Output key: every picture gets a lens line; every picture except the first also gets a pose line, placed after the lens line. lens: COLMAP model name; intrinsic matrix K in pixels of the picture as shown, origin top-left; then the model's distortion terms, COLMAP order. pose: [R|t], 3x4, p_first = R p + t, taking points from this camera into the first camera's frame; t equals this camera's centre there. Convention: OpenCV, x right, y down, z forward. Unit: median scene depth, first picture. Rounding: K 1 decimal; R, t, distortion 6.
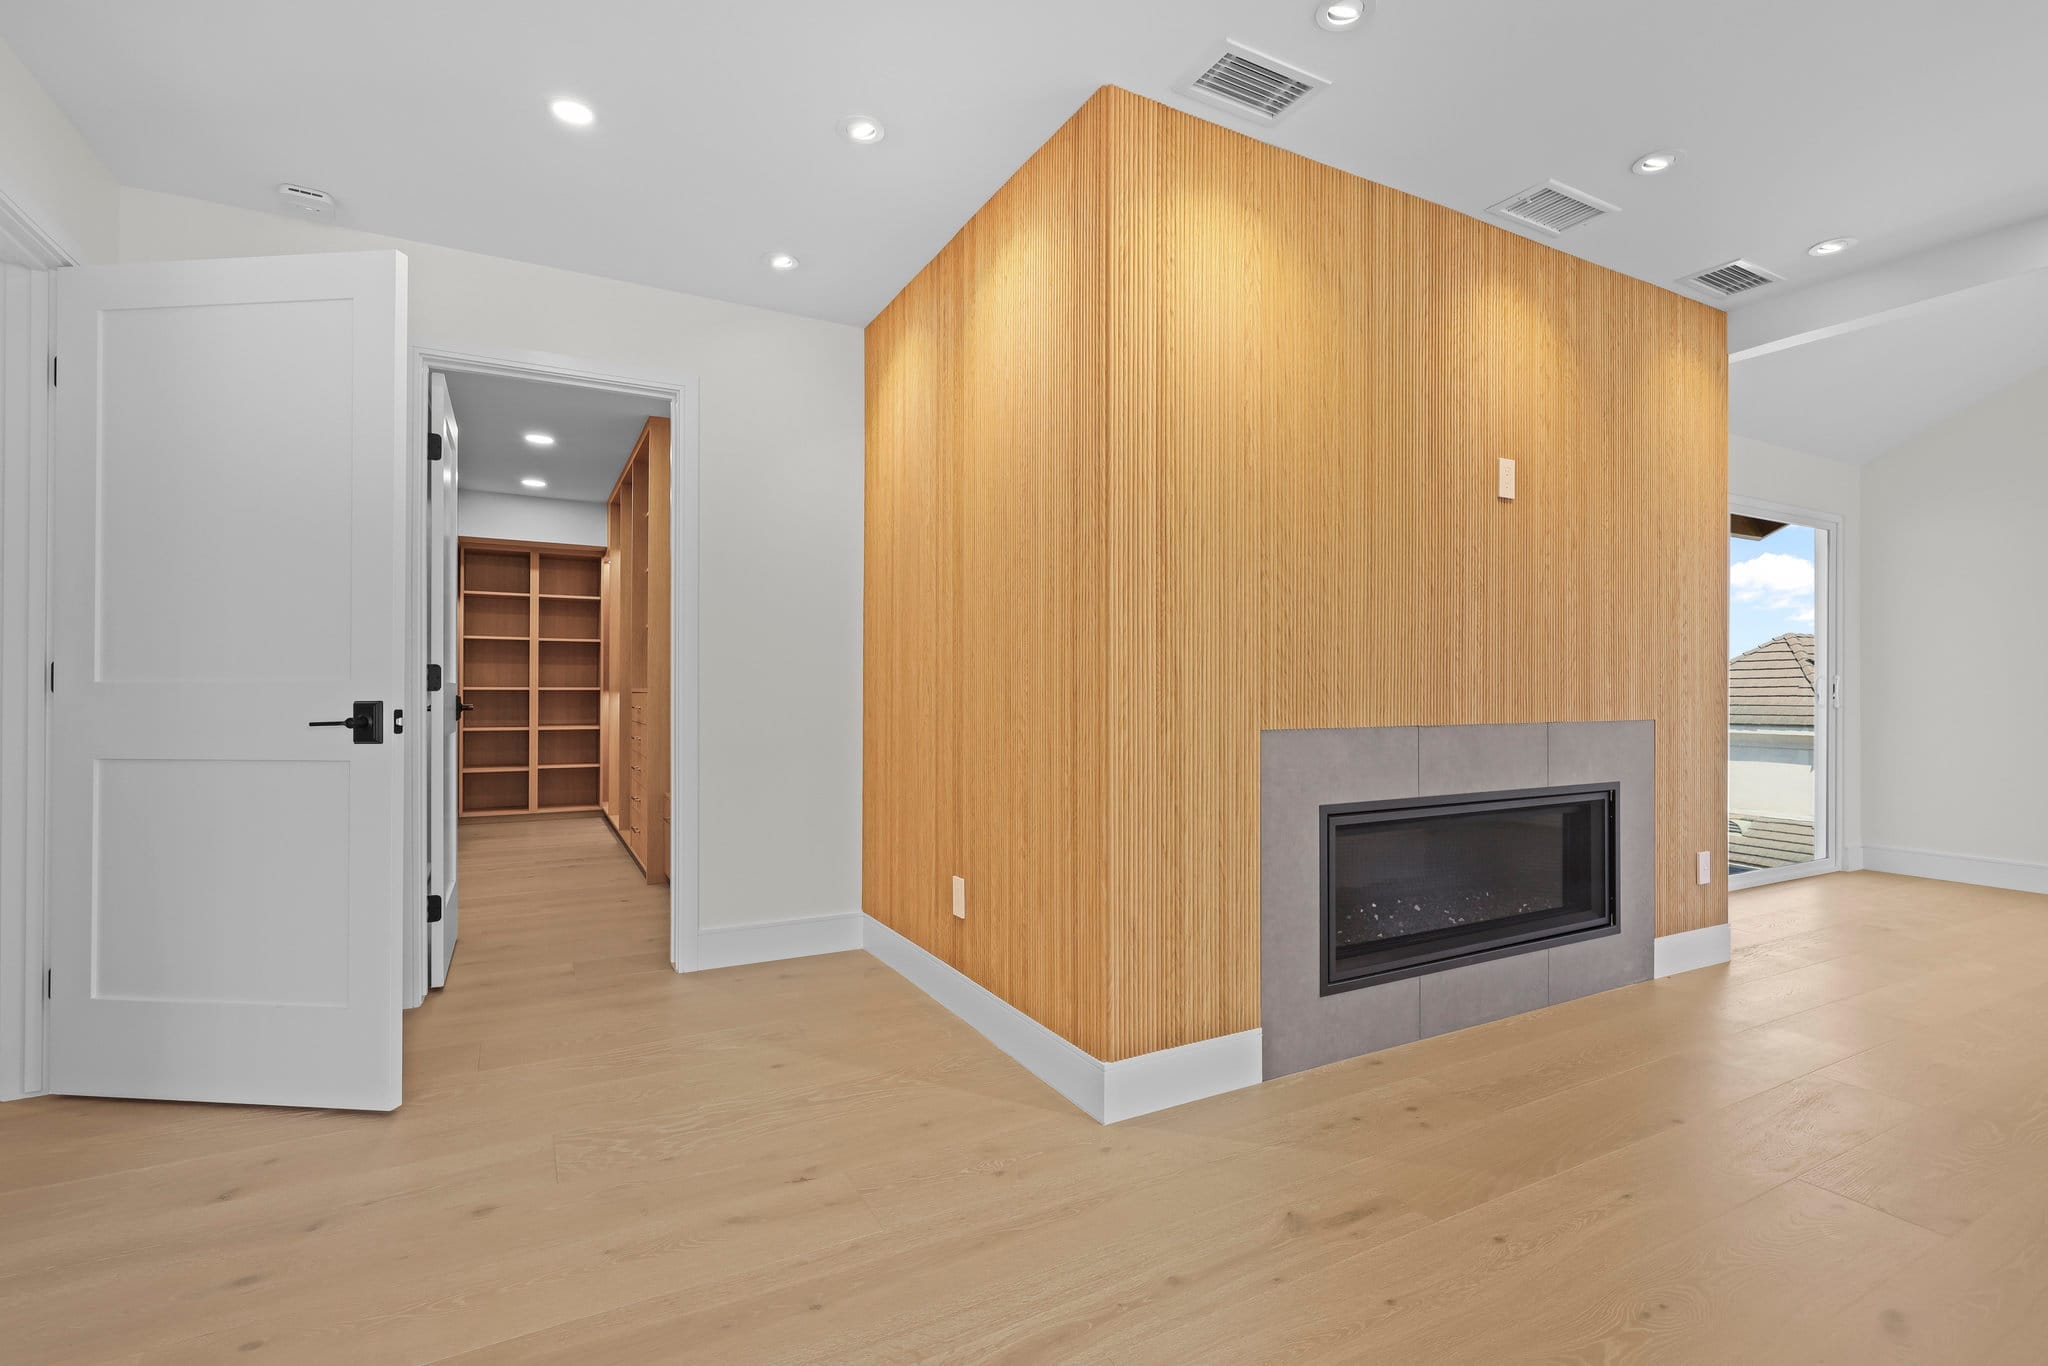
lens RADIAL K [[954.3, 0, 1015.9], [0, 954.3, 685.7], [0, 0, 1]] dist [0.001079, 0.000582]
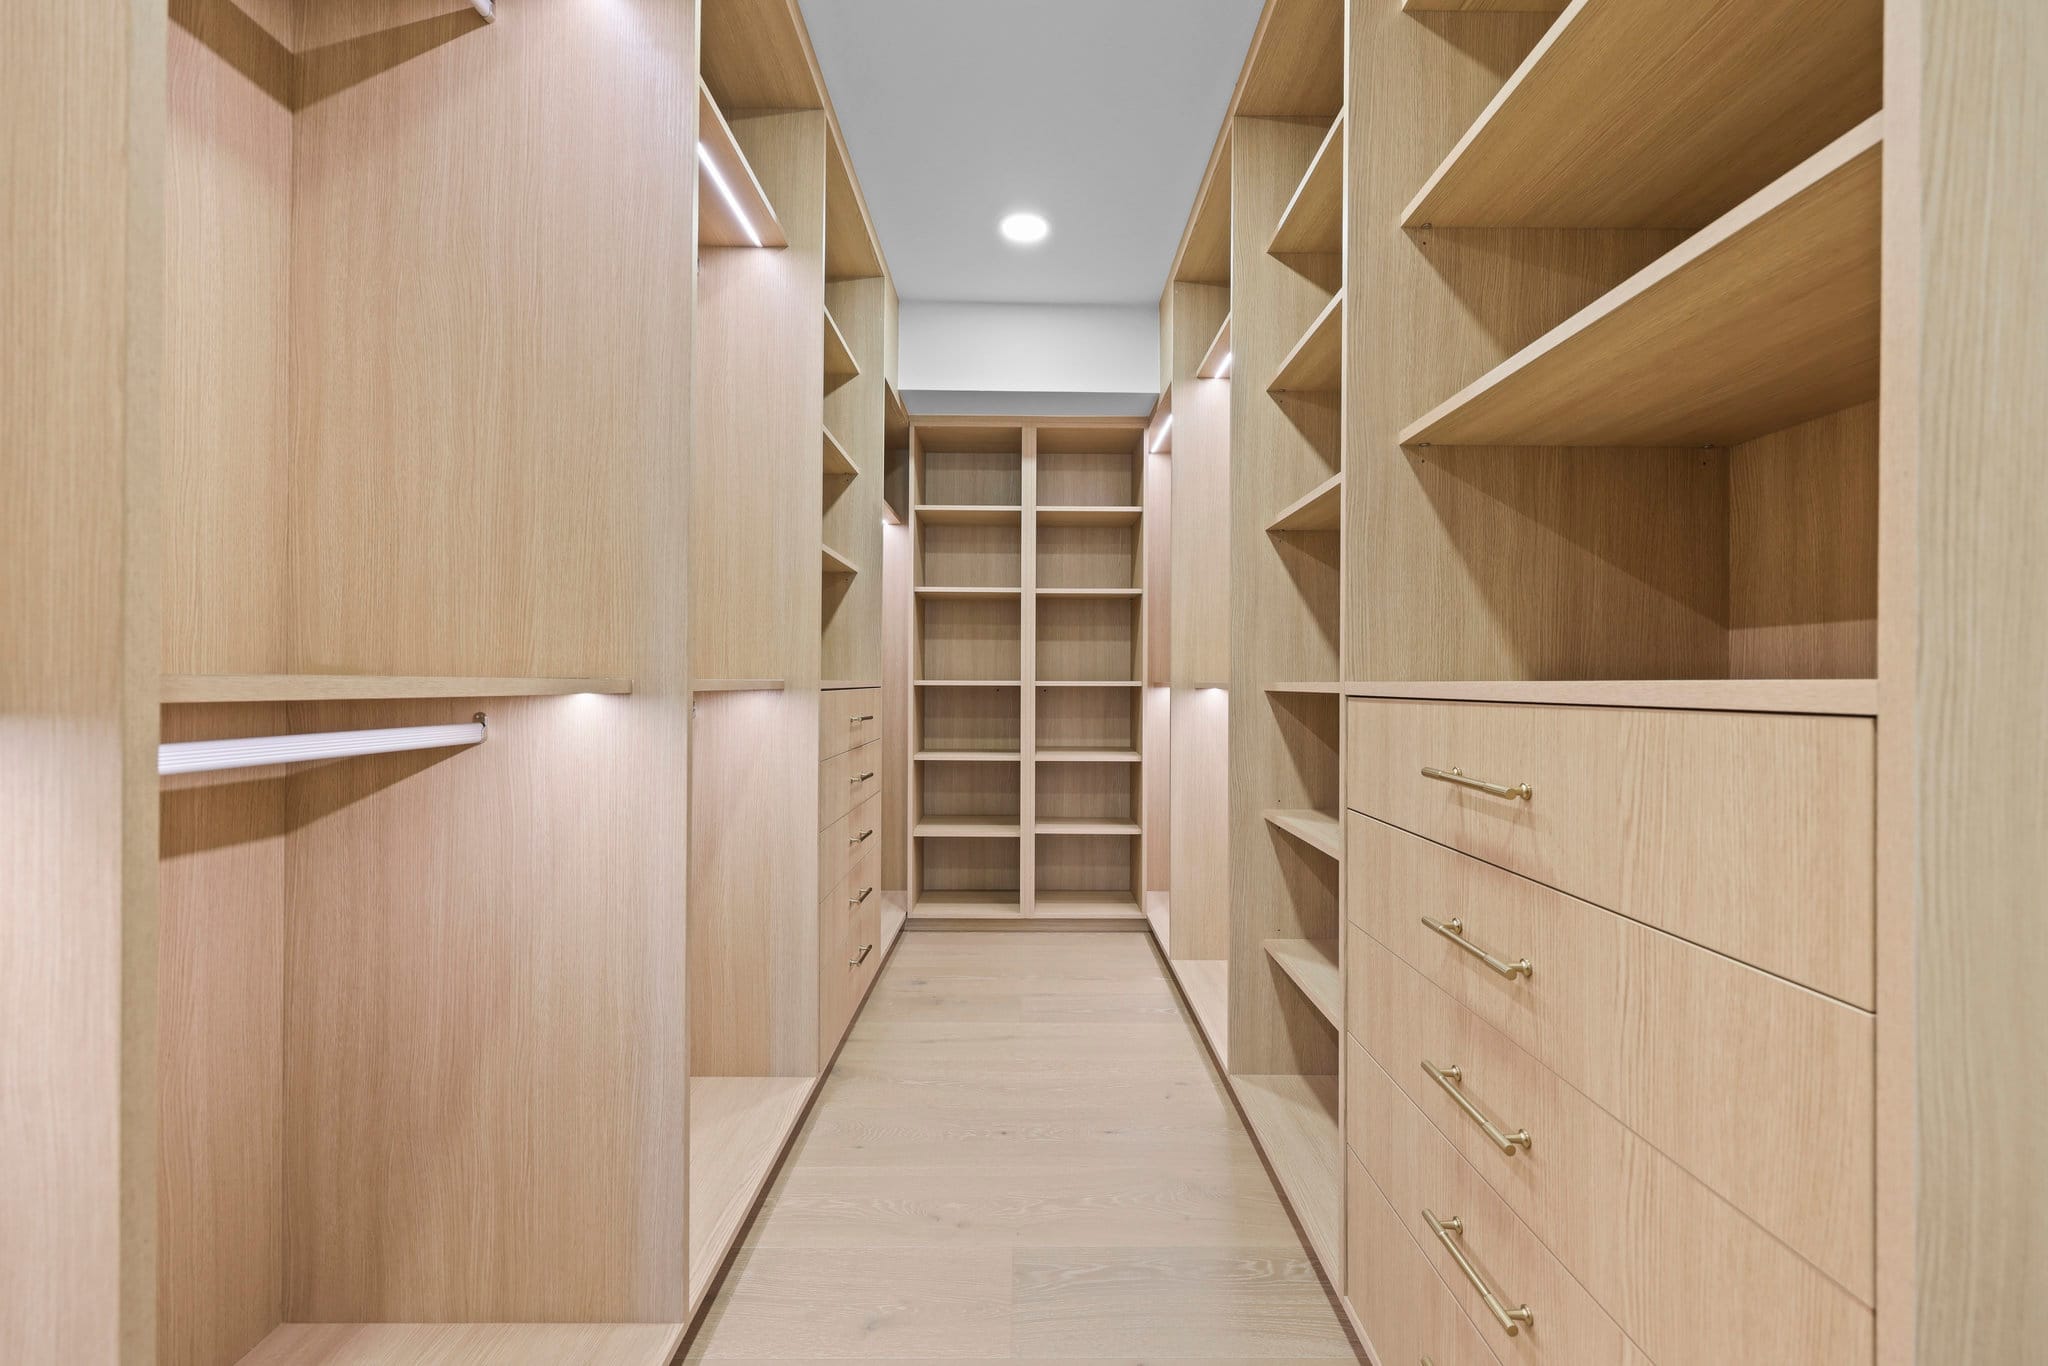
lens RADIAL K [[954.3, 0, 1023.5], [0, 954.3, 684.3], [0, 0, 1]] dist [0.001079, 0.000582]
pose [[0.885606, 0.001058, -0.464436, -0.261150], [-0.000299, 0.999998, 0.001709, 0.003235], [0.464437, -0.001374, 0.885605, 0.530308]]
